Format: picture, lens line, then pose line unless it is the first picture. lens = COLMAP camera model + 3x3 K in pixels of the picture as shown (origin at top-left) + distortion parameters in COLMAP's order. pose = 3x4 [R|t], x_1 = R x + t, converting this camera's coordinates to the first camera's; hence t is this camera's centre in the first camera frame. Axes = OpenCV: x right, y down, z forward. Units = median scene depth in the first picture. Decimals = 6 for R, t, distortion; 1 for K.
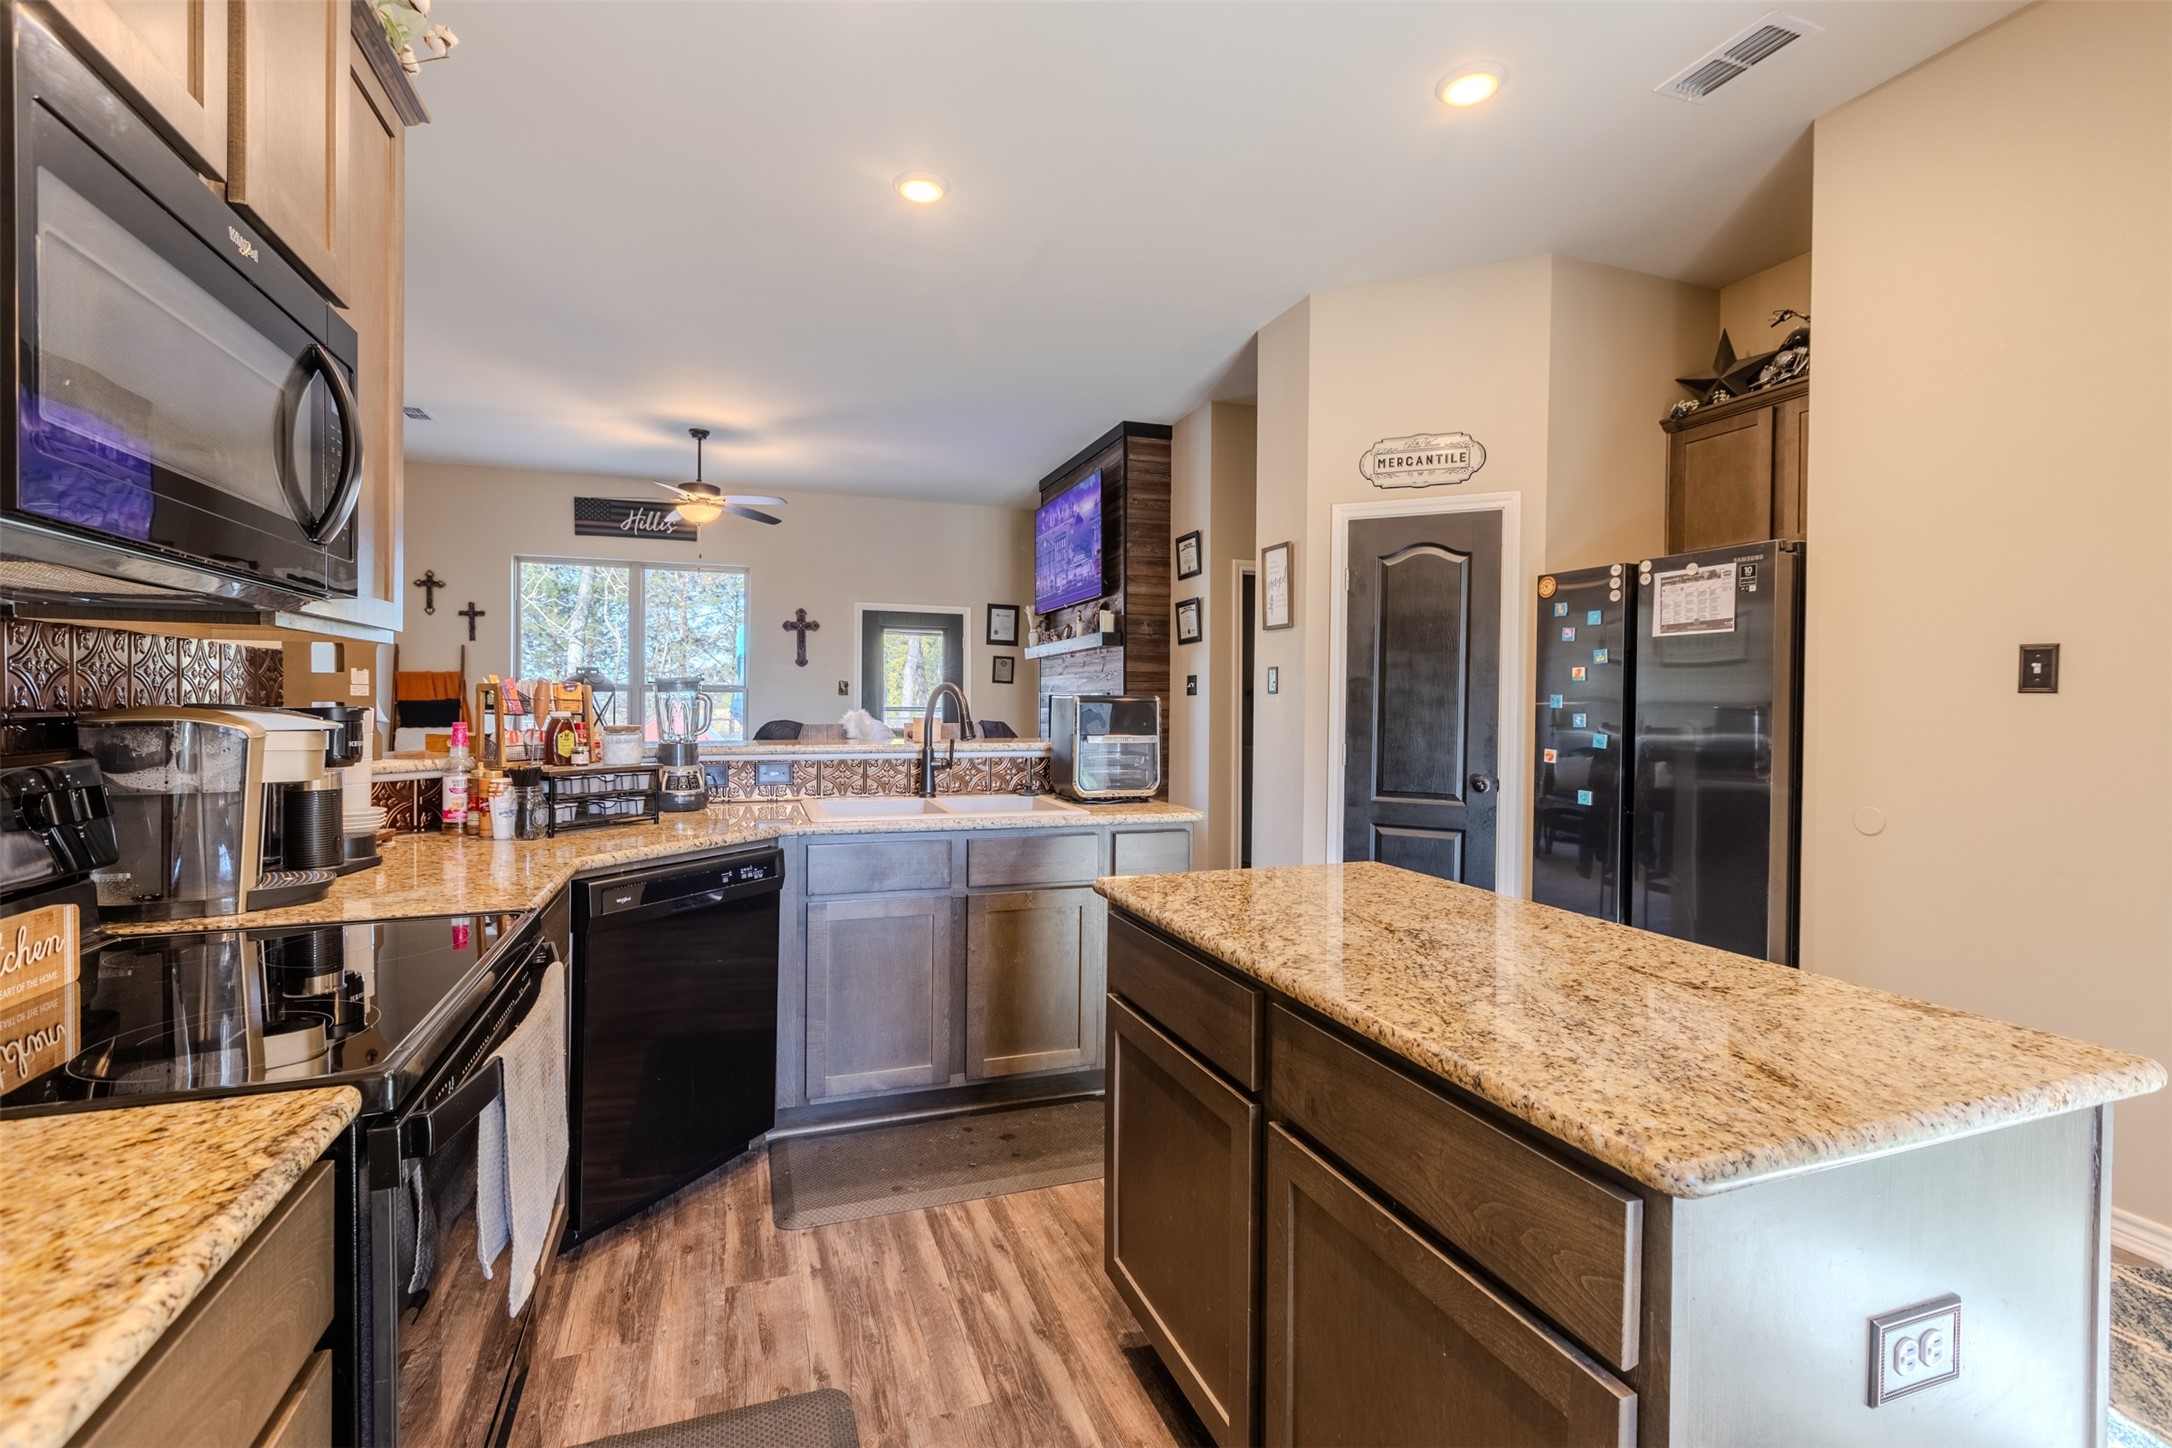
lens RADIAL K [[945.6, 0, 1066.7], [0, 945.6, 712.6], [0, 0, 1]] dist [-0.000073, 0.000305]
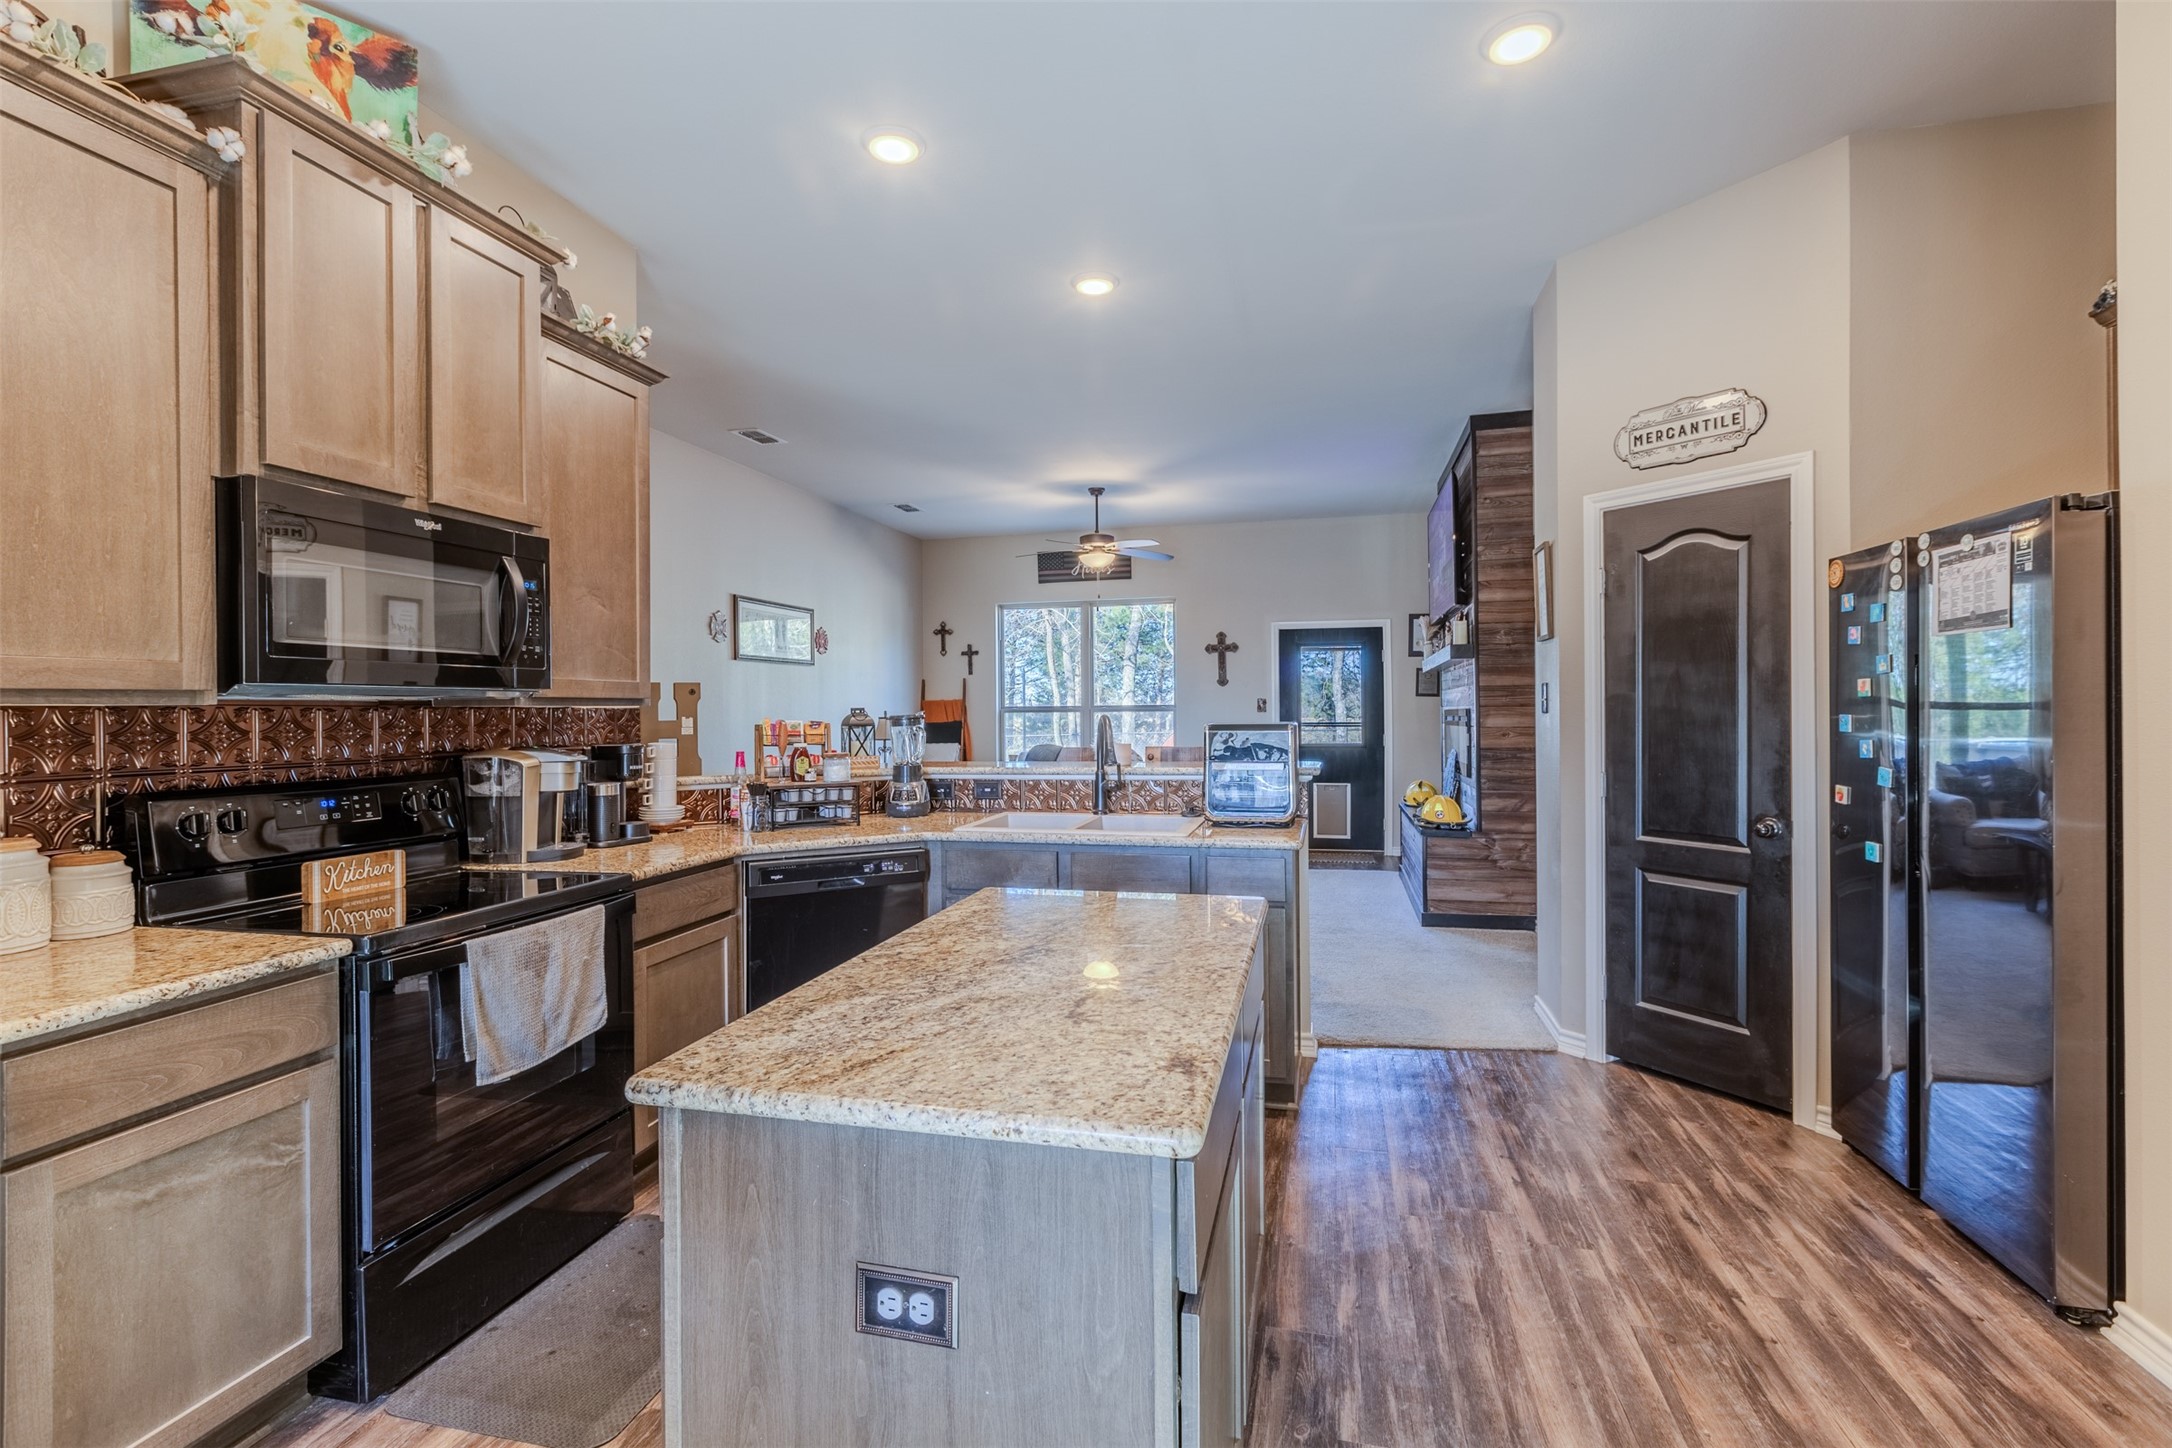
lens RADIAL K [[945.6, 0, 1066.7], [0, 945.6, 712.6], [0, 0, 1]] dist [-0.000073, 0.000305]
pose [[0.837646, -0.016107, -0.545976, 0.376295], [0.010743, 0.999858, -0.013015, -0.015946], [0.546108, 0.005036, 0.837699, 0.017523]]
